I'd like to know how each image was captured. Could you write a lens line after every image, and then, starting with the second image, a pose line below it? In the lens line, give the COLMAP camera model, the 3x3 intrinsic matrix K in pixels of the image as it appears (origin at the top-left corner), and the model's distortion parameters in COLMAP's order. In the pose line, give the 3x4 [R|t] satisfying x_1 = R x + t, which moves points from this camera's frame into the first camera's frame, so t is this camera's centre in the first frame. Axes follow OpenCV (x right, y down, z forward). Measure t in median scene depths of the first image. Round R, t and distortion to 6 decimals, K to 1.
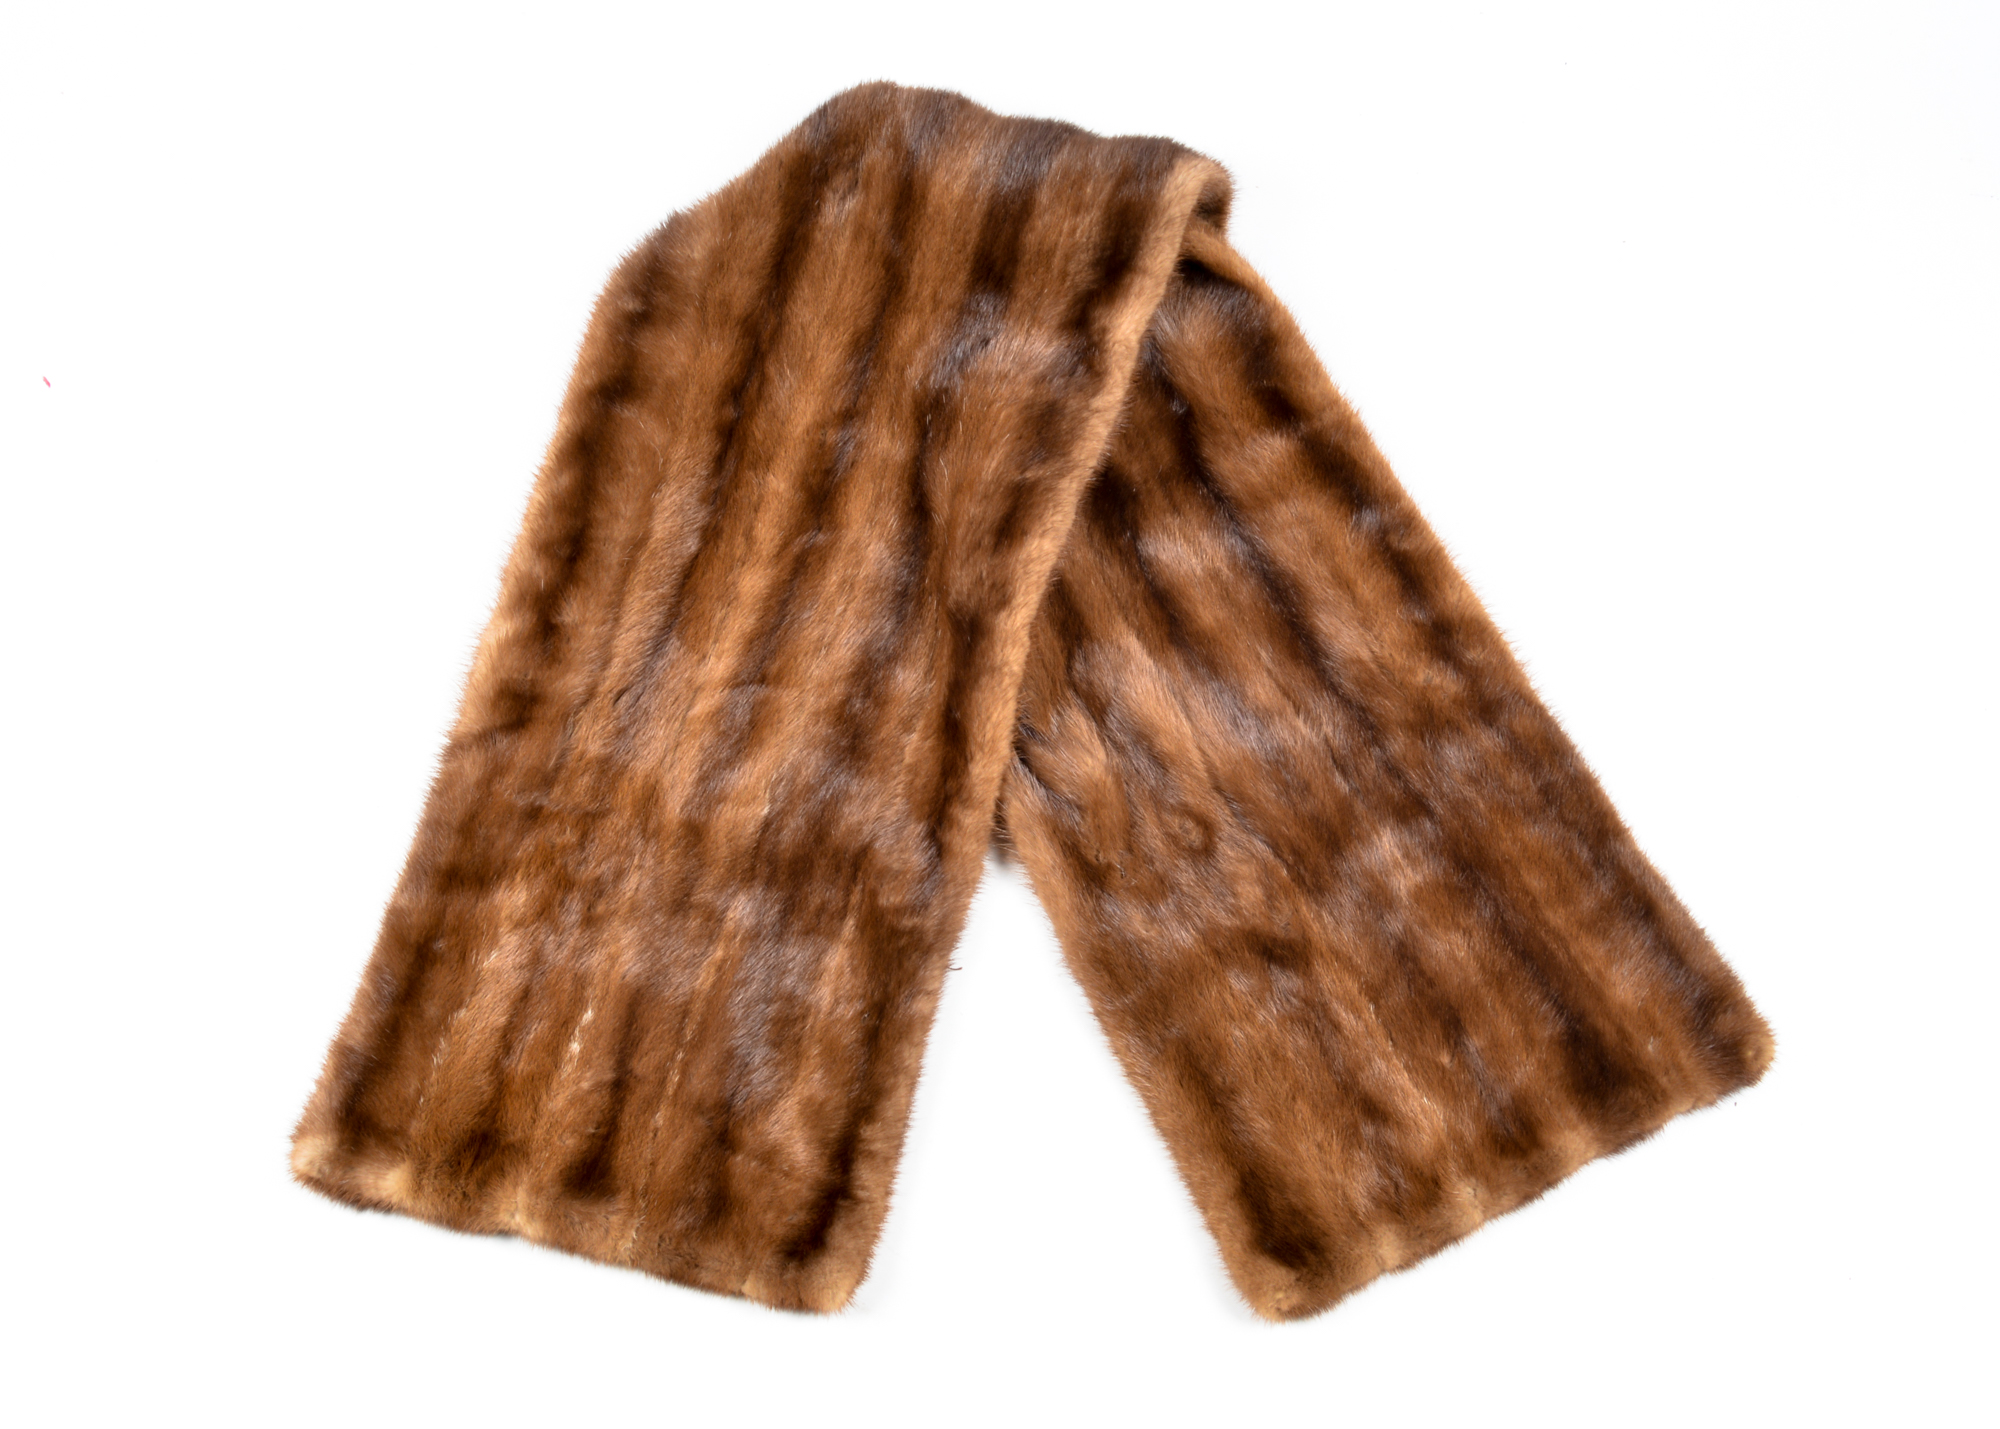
lens RADIAL K [[3368.7, 0, 1003.1], [0, 3368.7, 710.5], [0, 0, 1]] dist [0.031499, 0.000000]
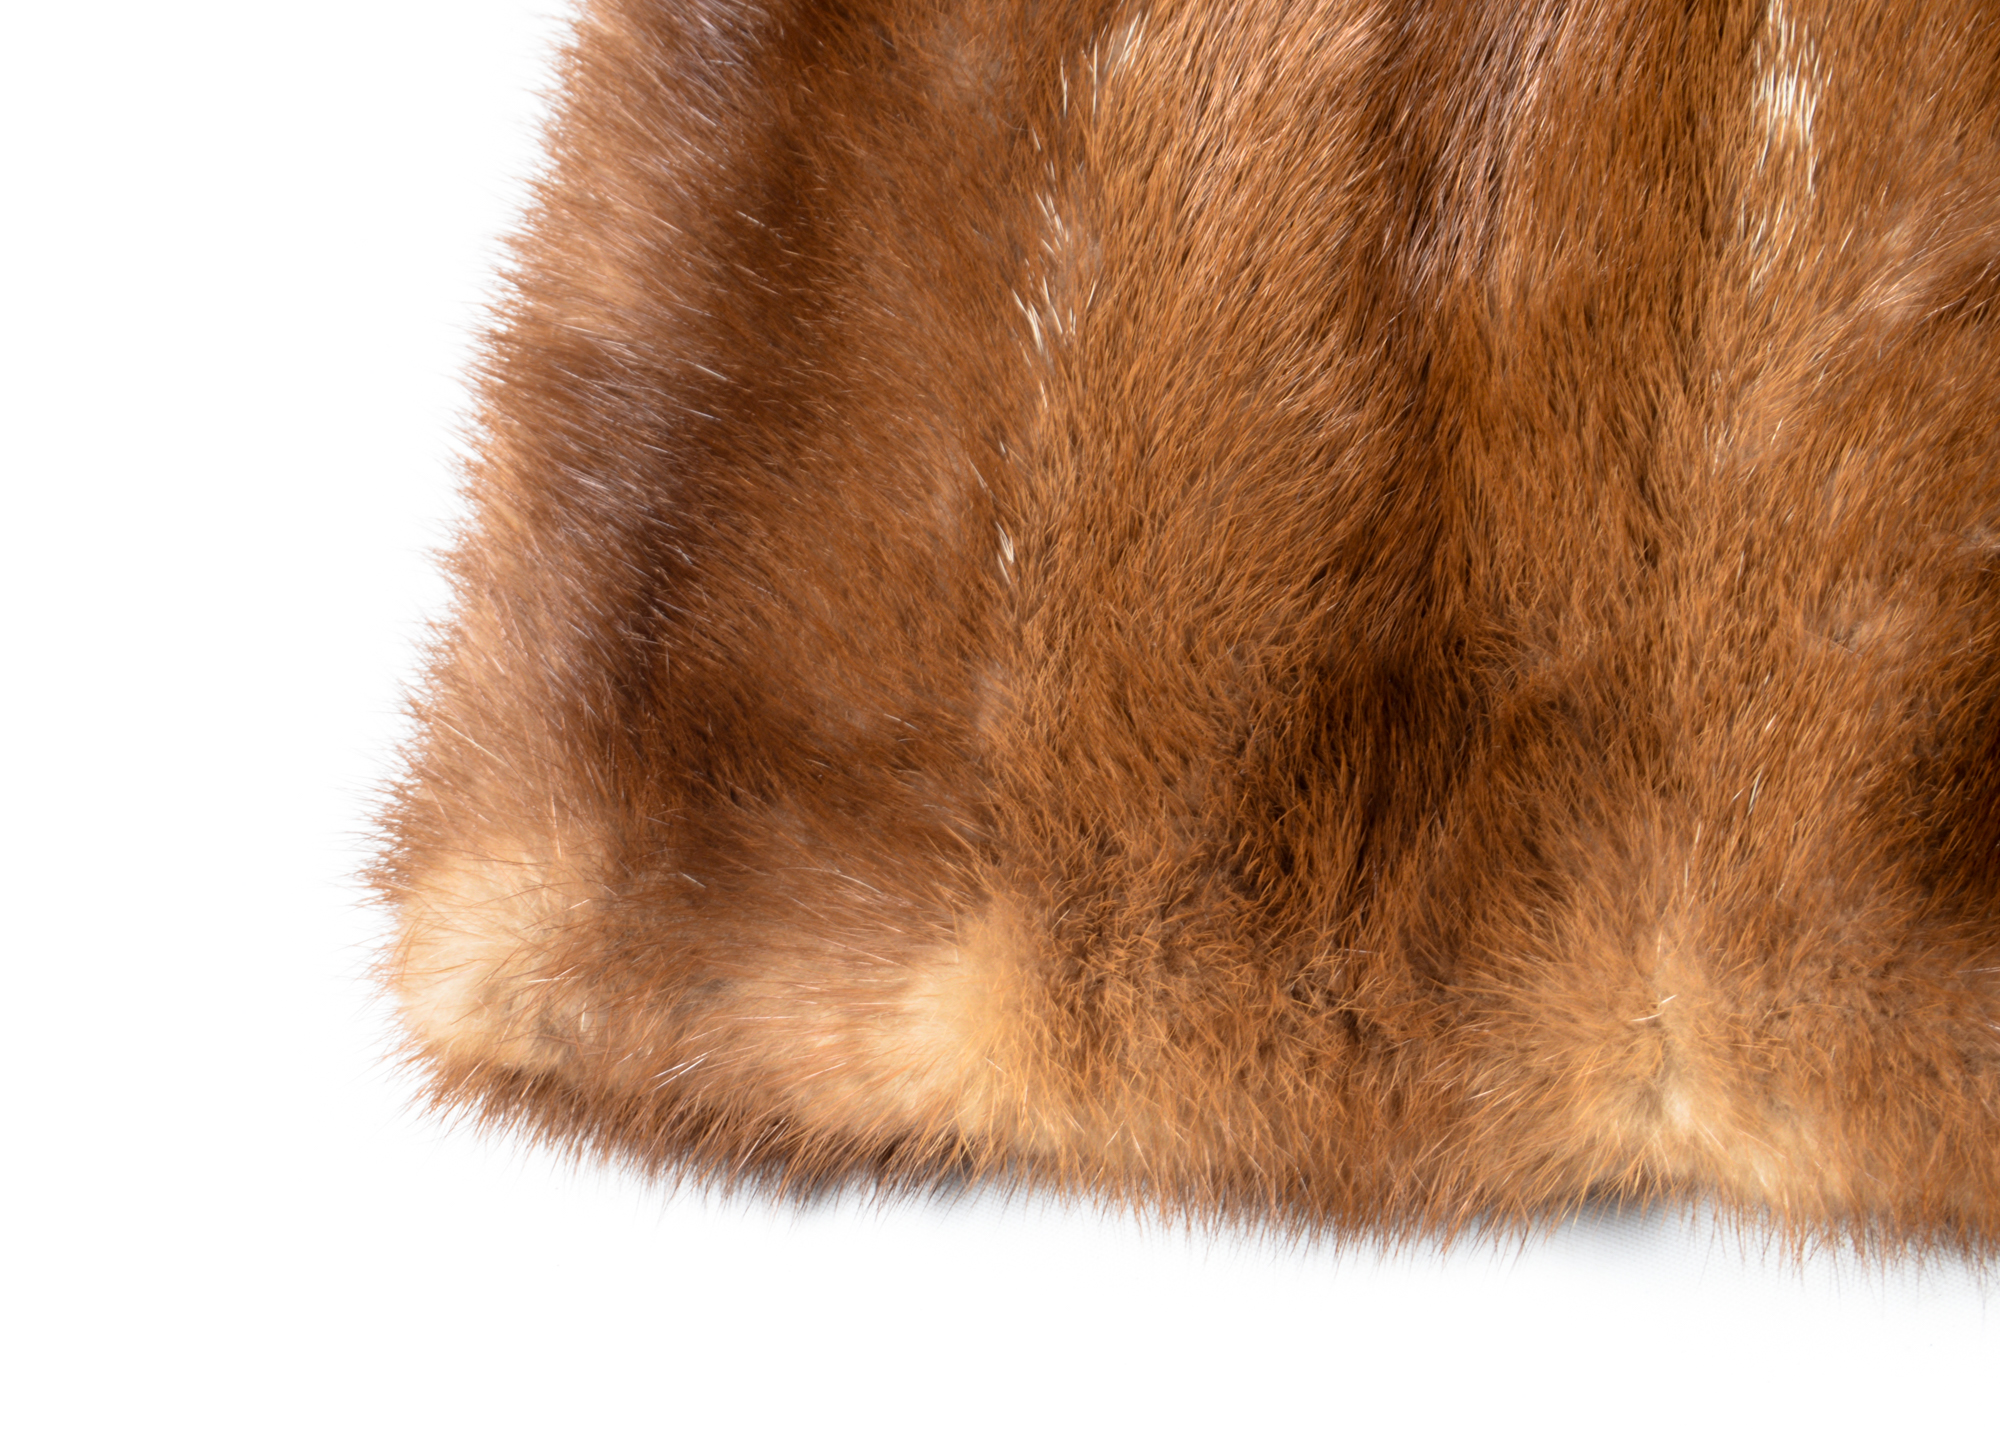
lens RADIAL K [[4981.3, 0, 1000.0], [0, 4981.3, 714.3], [0, 0, 1]] dist [0.017067, 0.000000]
pose [[0.966623, -0.178855, -0.183442, -0.126000], [0.203381, 0.971105, 0.124868, 0.090943], [0.155808, -0.158009, 0.975068, 0.742146]]
